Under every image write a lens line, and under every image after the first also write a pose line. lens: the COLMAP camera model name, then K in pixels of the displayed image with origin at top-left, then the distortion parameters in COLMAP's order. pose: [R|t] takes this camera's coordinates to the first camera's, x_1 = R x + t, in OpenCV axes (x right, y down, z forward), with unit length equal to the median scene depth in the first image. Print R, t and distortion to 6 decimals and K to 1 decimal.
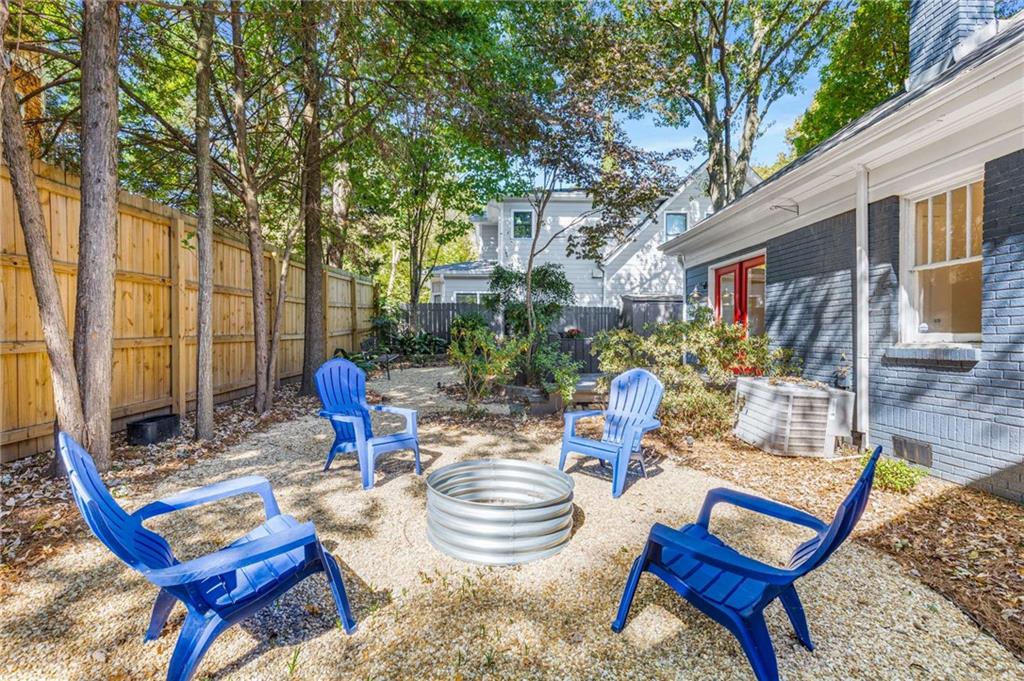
lens RADIAL K [[463.5, 0, 512.6], [0, 463.5, 340.5], [0, 0, 1]] dist [0.006809, -0.000731]
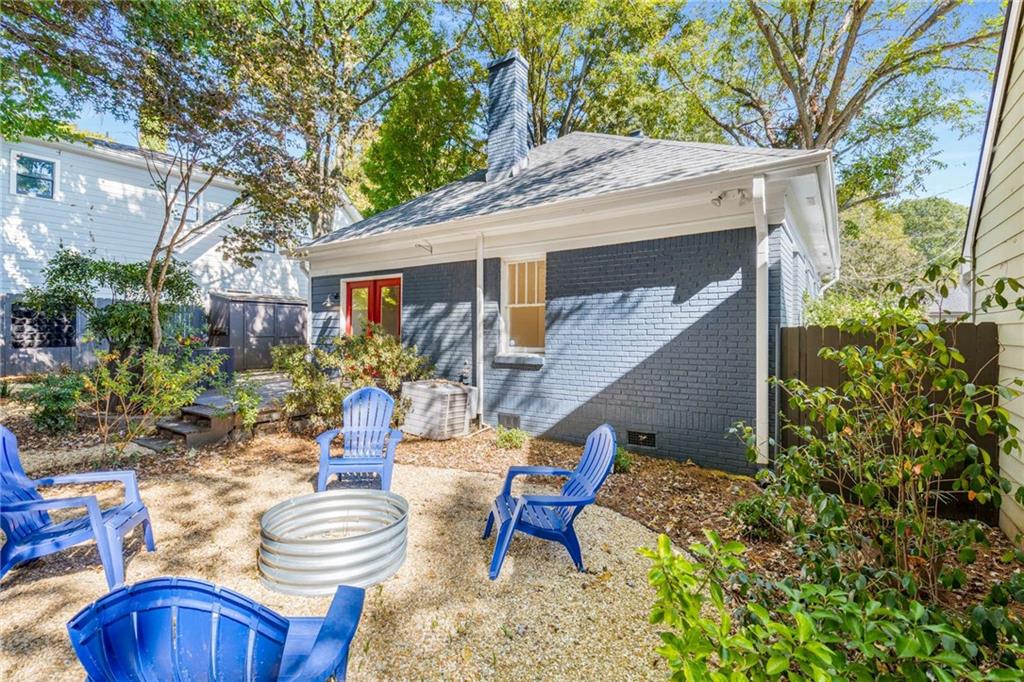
lens RADIAL K [[463.5, 0, 519.9], [0, 463.5, 335.3], [0, 0, 1]] dist [0.006809, -0.000731]
pose [[0.599104, -0.007107, 0.800640, -0.304842], [0.002362, 0.999972, 0.007110, -0.053501], [-0.800668, -0.002368, 0.599104, 0.020203]]
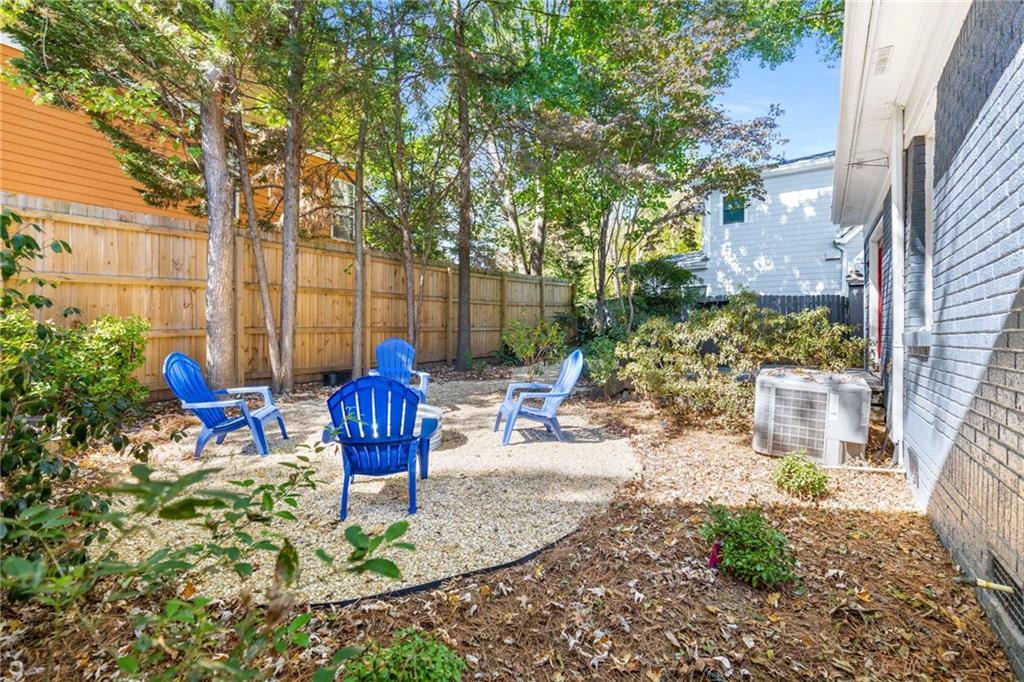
lens RADIAL K [[463.5, 0, 508.5], [0, 463.5, 339.0], [0, 0, 1]] dist [0.006809, -0.000731]
pose [[0.797824, 0.007724, -0.602840, 0.710271], [-0.008108, 0.999965, 0.002081, 0.029037], [0.602835, 0.003228, 0.797859, -0.001107]]
